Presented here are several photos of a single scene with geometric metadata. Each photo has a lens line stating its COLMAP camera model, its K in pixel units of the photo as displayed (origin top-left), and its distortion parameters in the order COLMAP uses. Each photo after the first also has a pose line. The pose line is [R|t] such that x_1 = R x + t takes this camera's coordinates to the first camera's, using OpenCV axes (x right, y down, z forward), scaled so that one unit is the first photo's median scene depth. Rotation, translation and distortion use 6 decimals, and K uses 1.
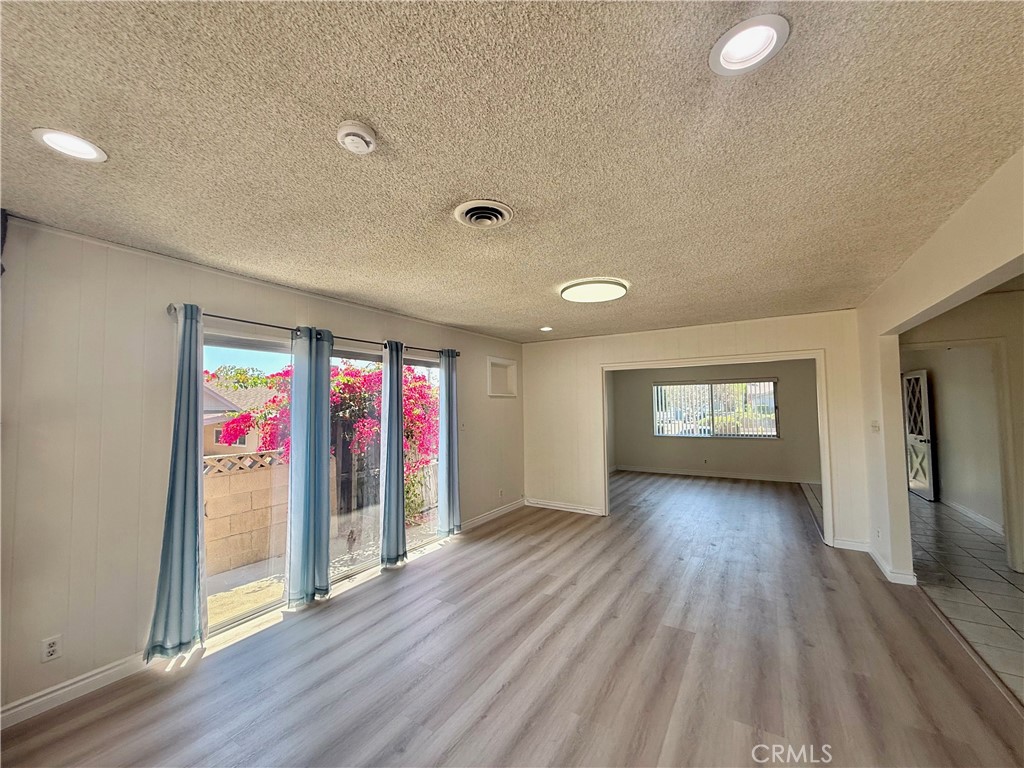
lens RADIAL K [[408.0, 0, 510.5], [0, 408.0, 386.7], [0, 0, 1]] dist [0.000084, 0.000281]
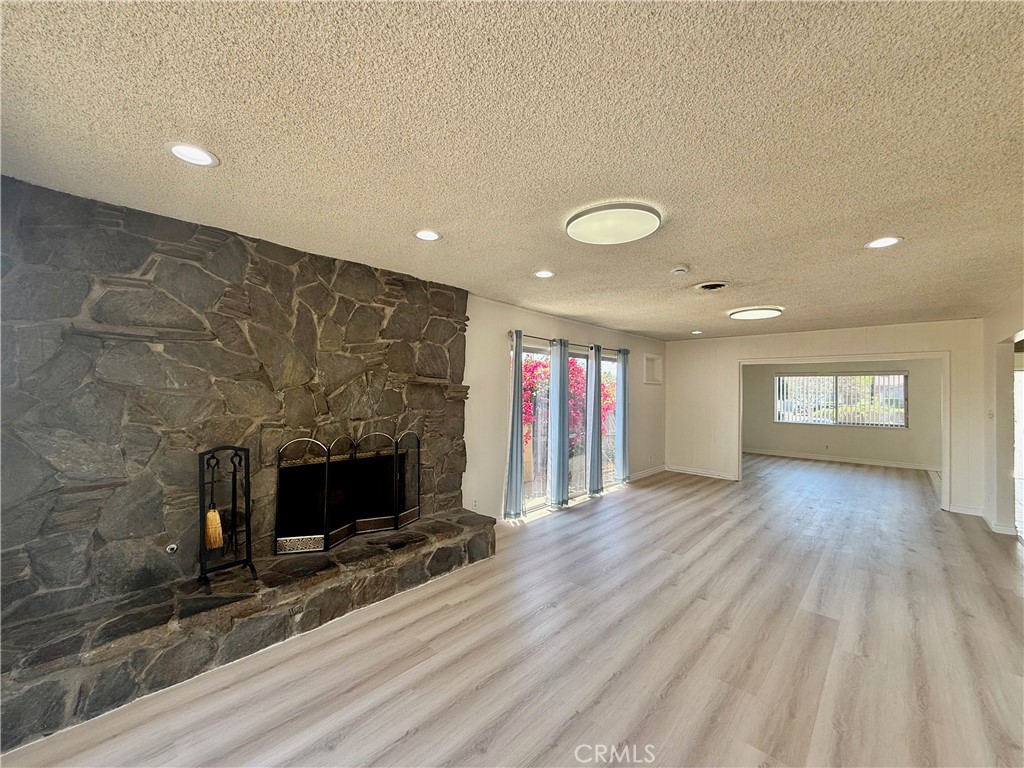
lens RADIAL K [[408.0, 0, 510.5], [0, 408.0, 386.7], [0, 0, 1]] dist [0.000084, 0.000281]
pose [[0.979412, 0.024110, -0.200425, -0.248776], [-0.016587, 0.999096, 0.039131, -0.011770], [0.201187, -0.035001, 0.978927, -0.425038]]
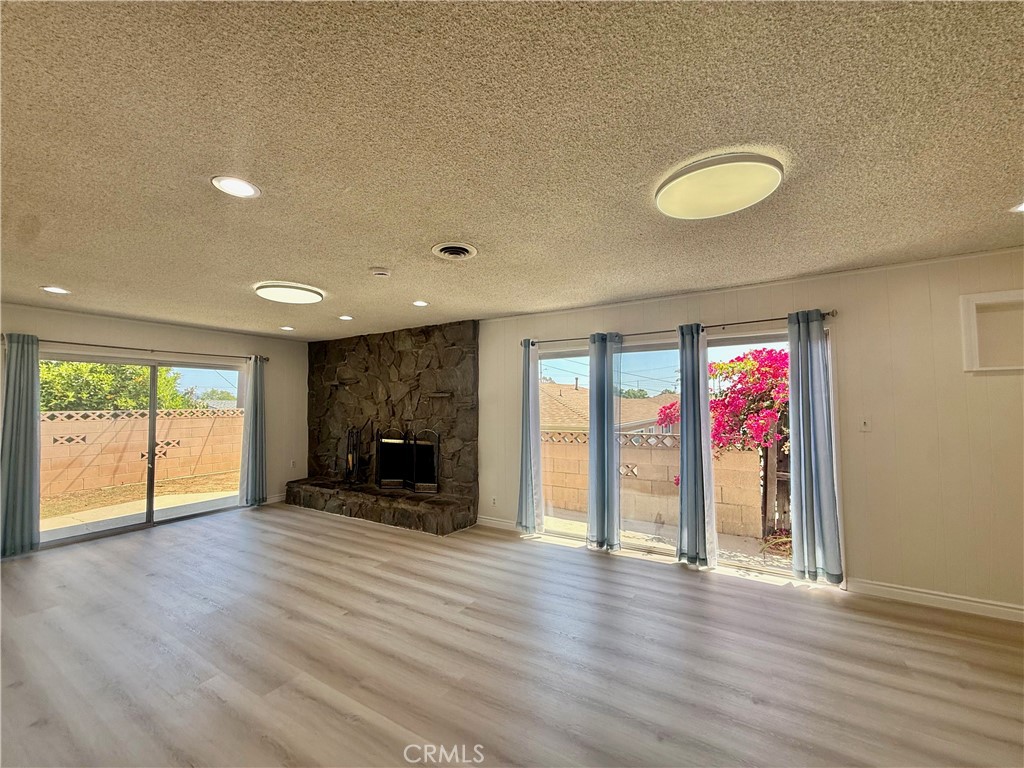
lens RADIAL K [[408.0, 0, 510.5], [0, 408.0, 386.7], [0, 0, 1]] dist [0.000084, 0.000281]
pose [[0.008061, -0.029443, -0.999534, 0.542758], [0.054081, 0.998116, -0.028965, 0.029023], [0.998504, -0.053823, 0.009638, 0.496776]]
